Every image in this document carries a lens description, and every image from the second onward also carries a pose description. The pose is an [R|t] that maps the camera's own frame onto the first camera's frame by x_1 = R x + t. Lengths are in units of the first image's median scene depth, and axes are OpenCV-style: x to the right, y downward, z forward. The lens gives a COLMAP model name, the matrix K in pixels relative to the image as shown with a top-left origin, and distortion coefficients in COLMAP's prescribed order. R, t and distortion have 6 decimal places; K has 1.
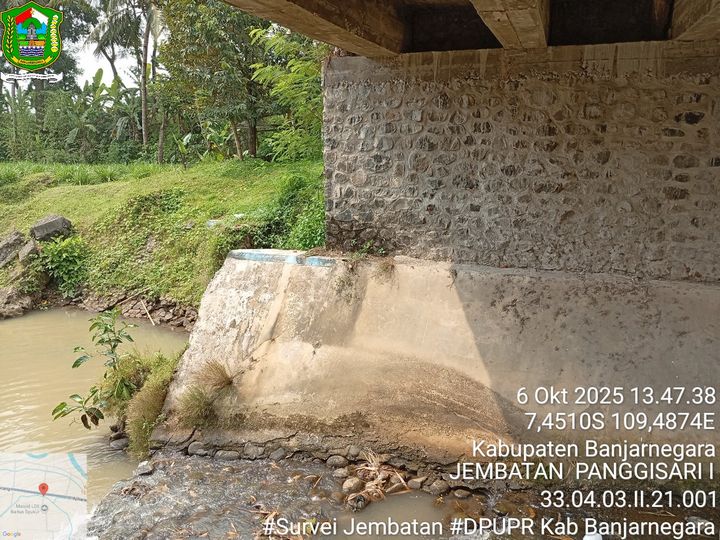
lens RADIAL K [[557.7, 0, 361.0], [0, 557.7, 272.8], [0, 0, 1]] dist [0.049592, -0.111347]
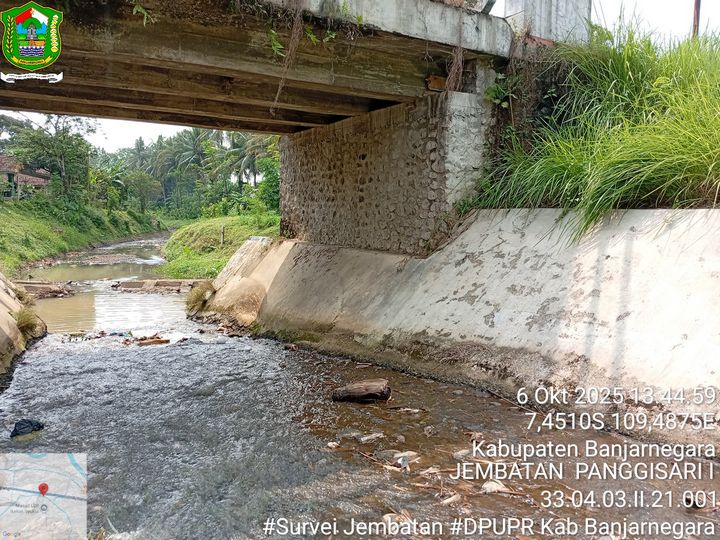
lens RADIAL K [[557.7, 0, 358.7], [0, 557.7, 273.3], [0, 0, 1]] dist [0.049592, -0.111347]
pose [[0.774950, 0.061985, -0.628975, 1.572629], [-0.116045, 0.992215, -0.045196, 0.161531], [0.621277, 0.108014, 0.776111, -0.330266]]
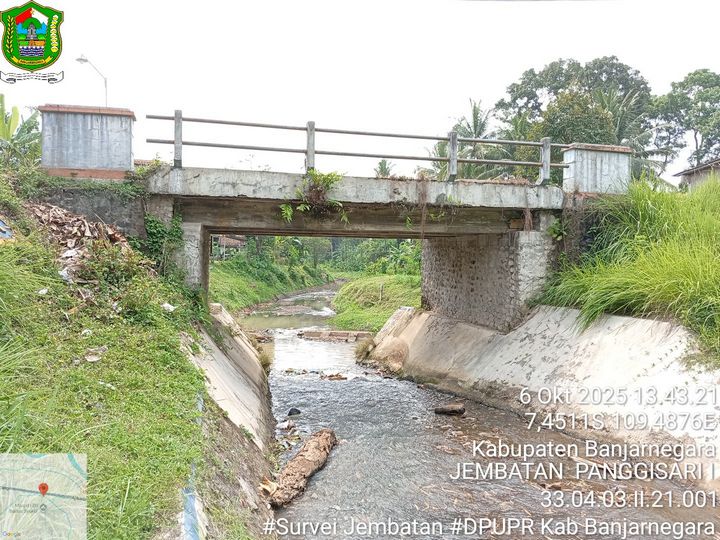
lens RADIAL K [[557.7, 0, 359.8], [0, 557.7, 276.3], [0, 0, 1]] dist [0.049592, -0.111347]
pose [[0.573063, 0.018642, -0.819299, 2.264352], [-0.153119, 0.984571, -0.084698, 0.093376], [0.805079, 0.173987, 0.567076, -0.879108]]
